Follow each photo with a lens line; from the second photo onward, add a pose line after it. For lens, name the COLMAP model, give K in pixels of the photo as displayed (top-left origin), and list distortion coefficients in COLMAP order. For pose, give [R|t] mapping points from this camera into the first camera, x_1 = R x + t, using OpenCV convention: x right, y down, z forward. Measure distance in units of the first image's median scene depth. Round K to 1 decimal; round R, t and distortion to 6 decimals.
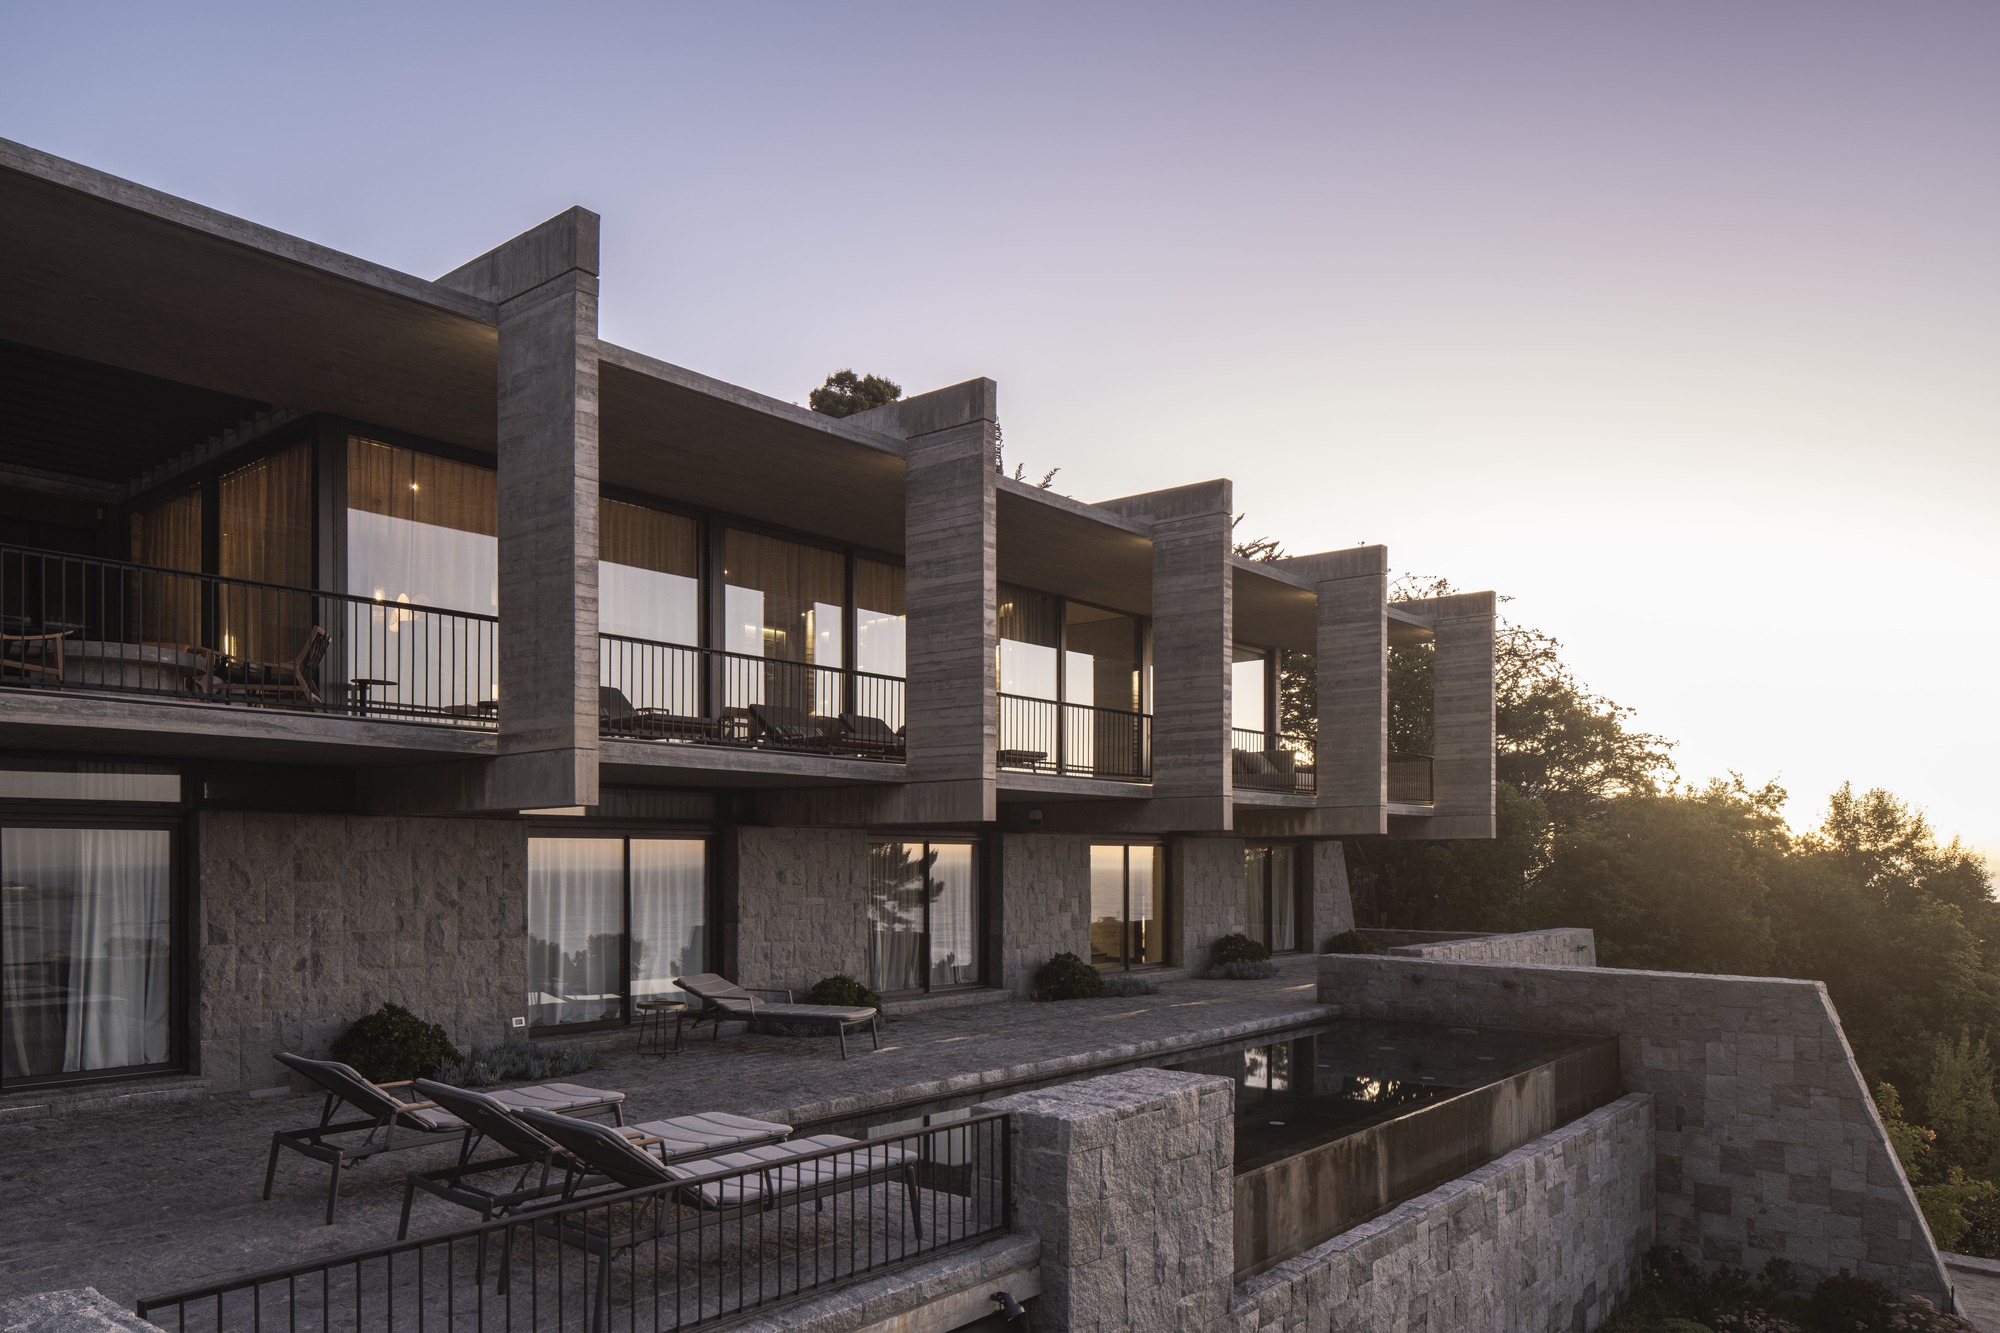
lens RADIAL K [[1398.8, 0, 943.7], [0, 1398.8, 831.4], [0, 0, 1]] dist [-0.002850, 0.001254]
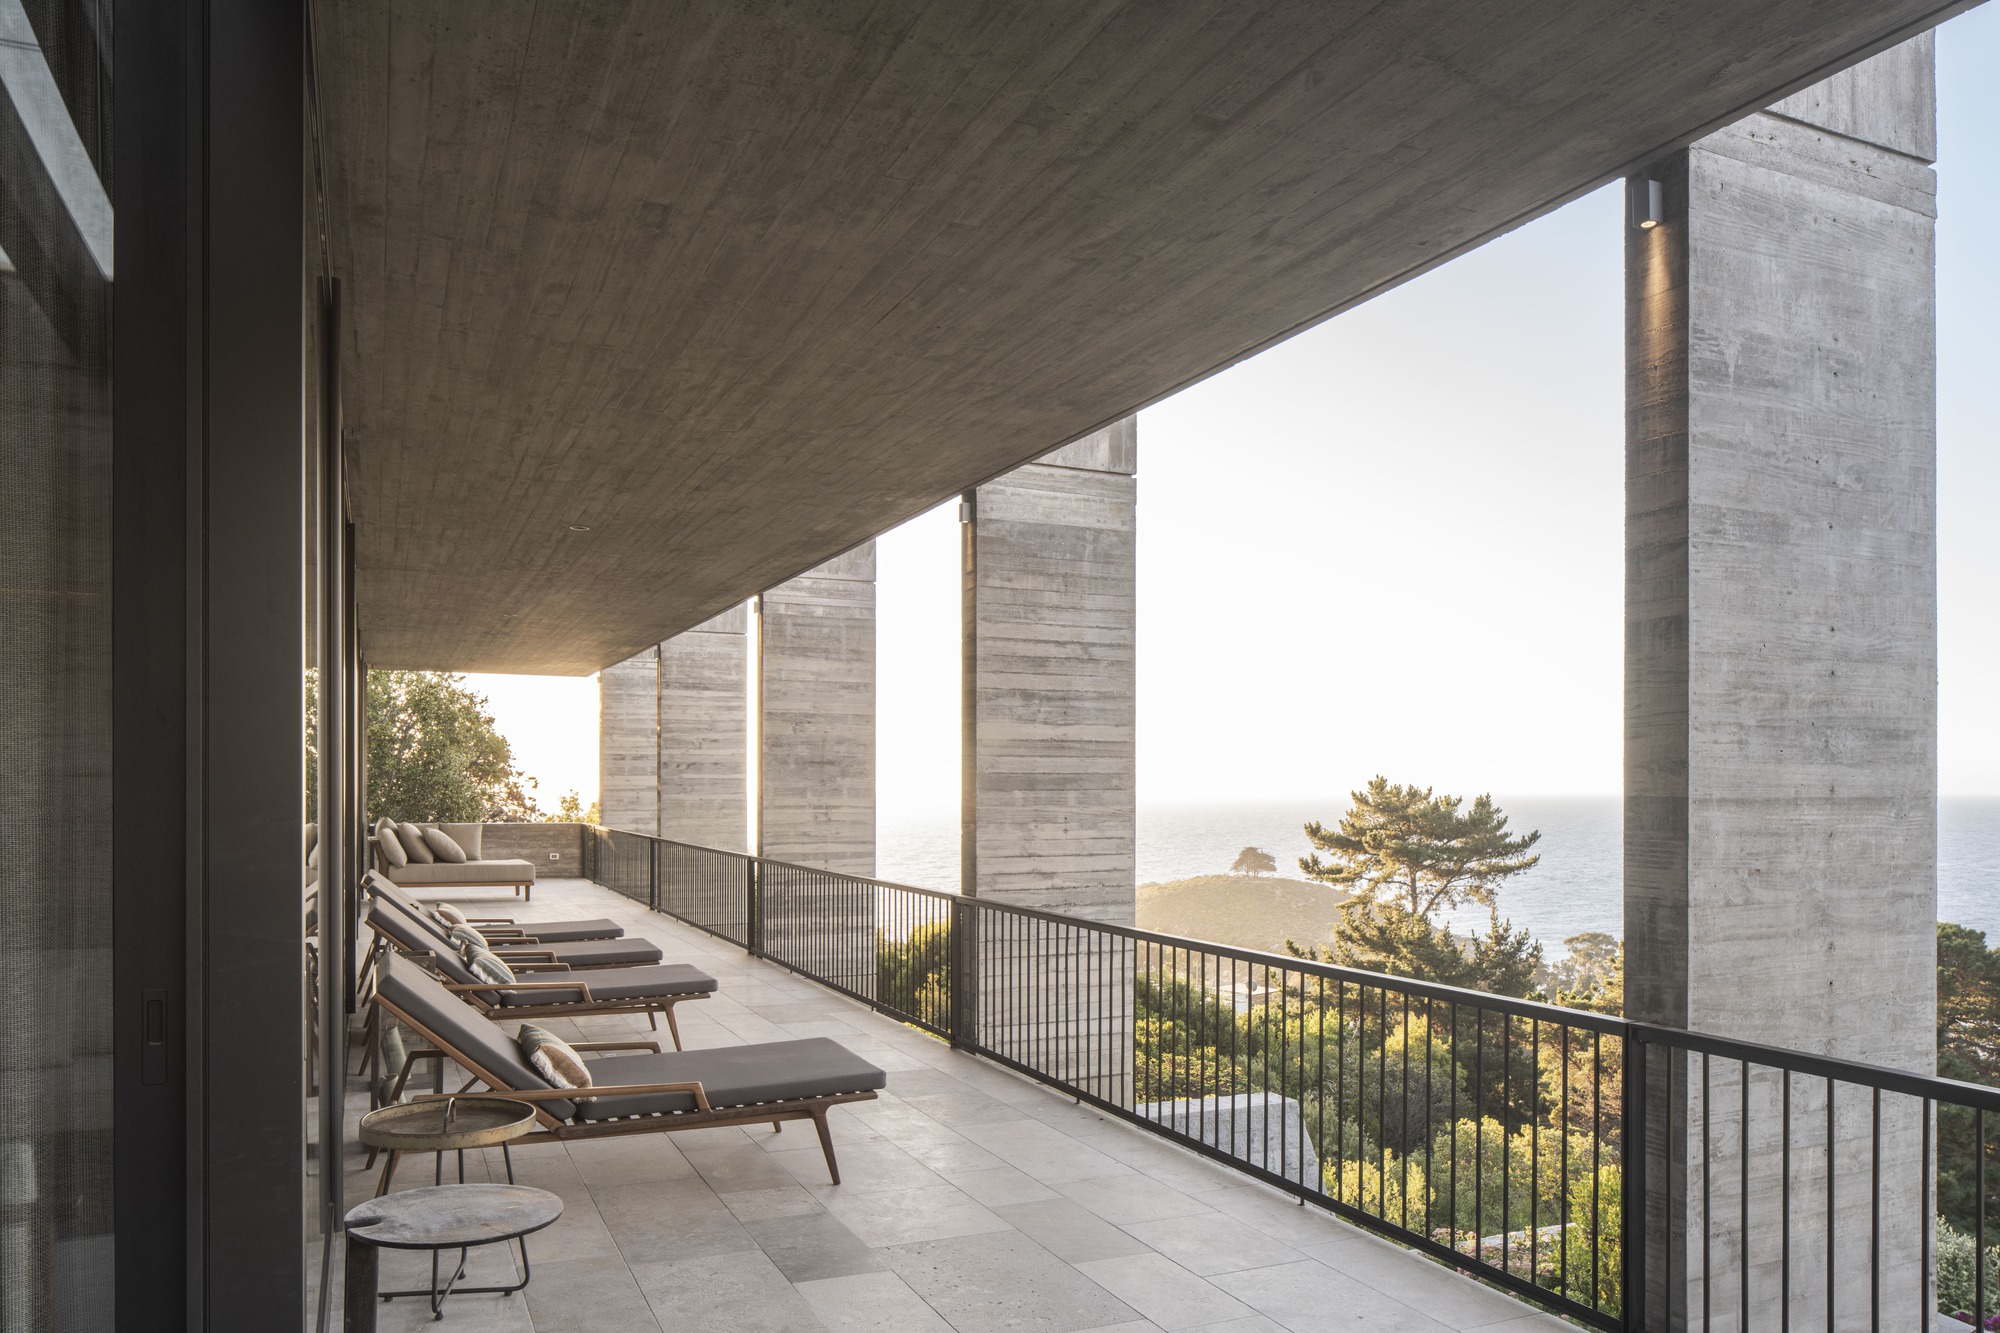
lens RADIAL K [[1398.8, 0, 1011.2], [0, 1398.8, 767.8], [0, 0, 1]] dist [-0.002850, 0.001254]
pose [[0.404346, 0.005432, 0.914590, -0.430314], [-0.019325, 0.999810, 0.002606, -0.133618], [-0.914402, -0.018729, 0.404374, 0.633659]]
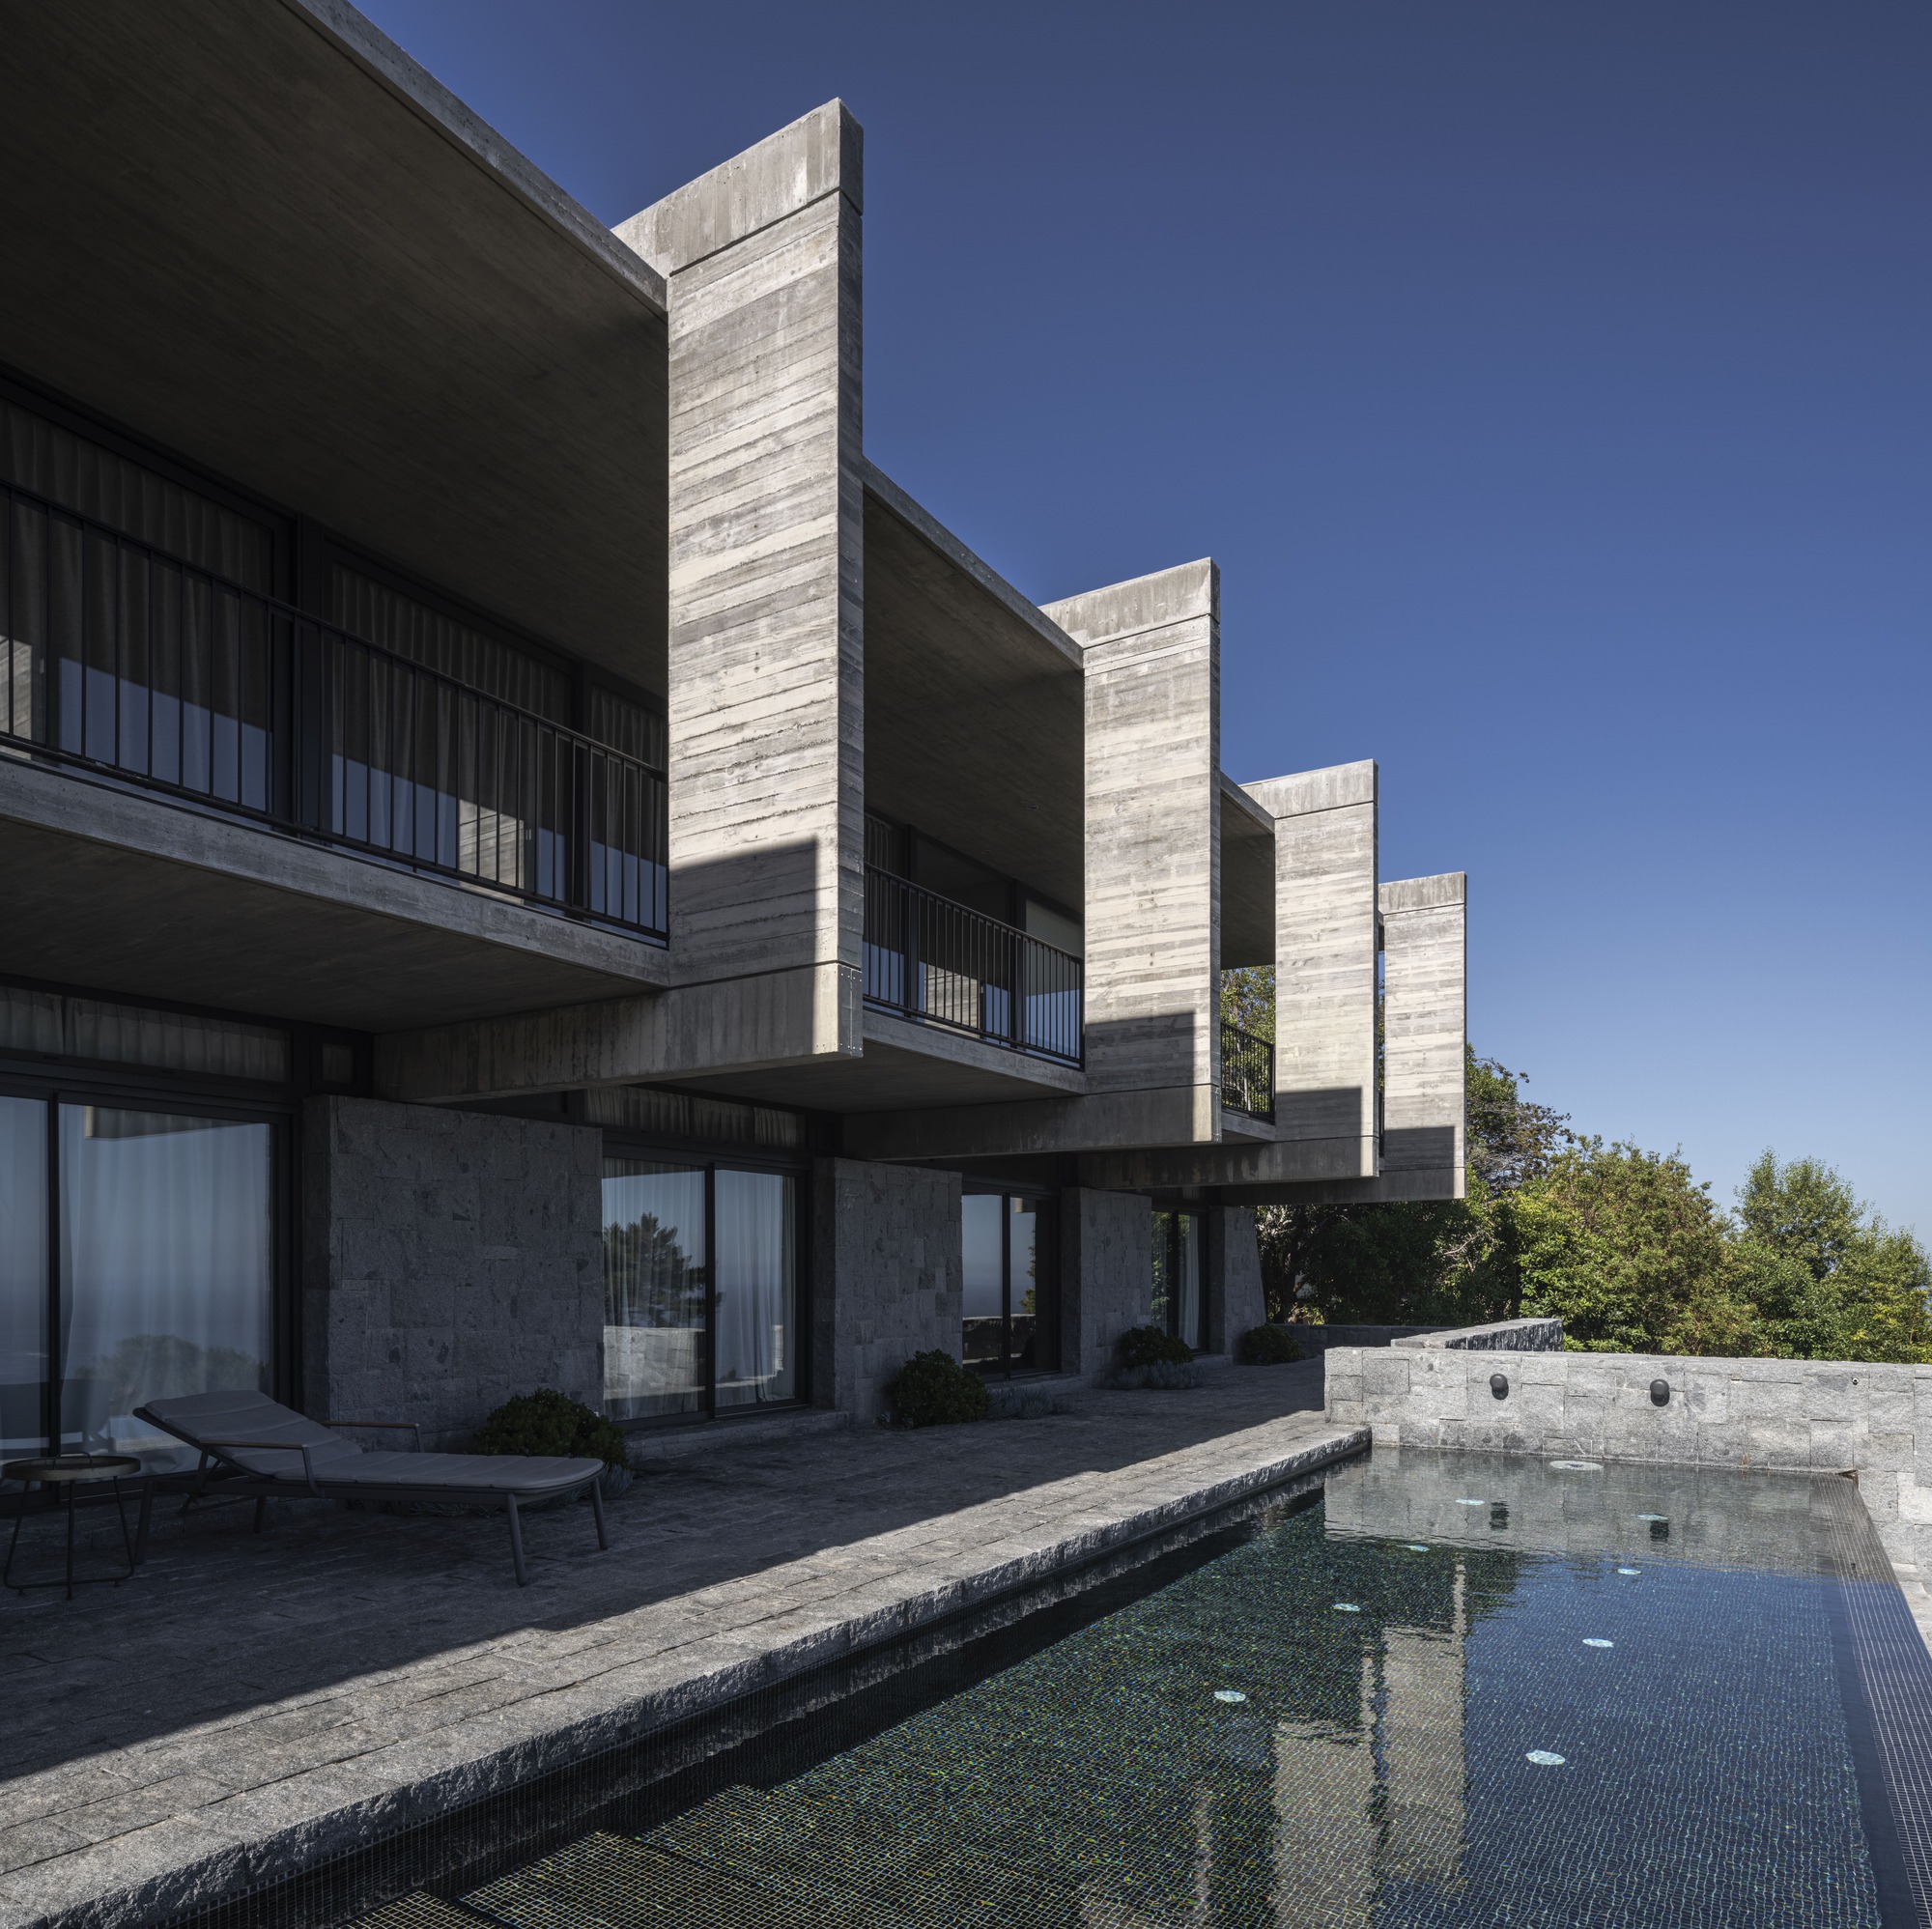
lens RADIAL K [[1363.7, 0, 928.5], [0, 1363.7, 1262.8], [0, 0, 1]] dist [-0.005935, -0.001769]
pose [[0.988758, -0.000920, 0.149524, -0.007470], [-0.000437, 0.999959, 0.009038, 0.045732], [-0.149526, -0.009002, 0.988717, 0.431216]]
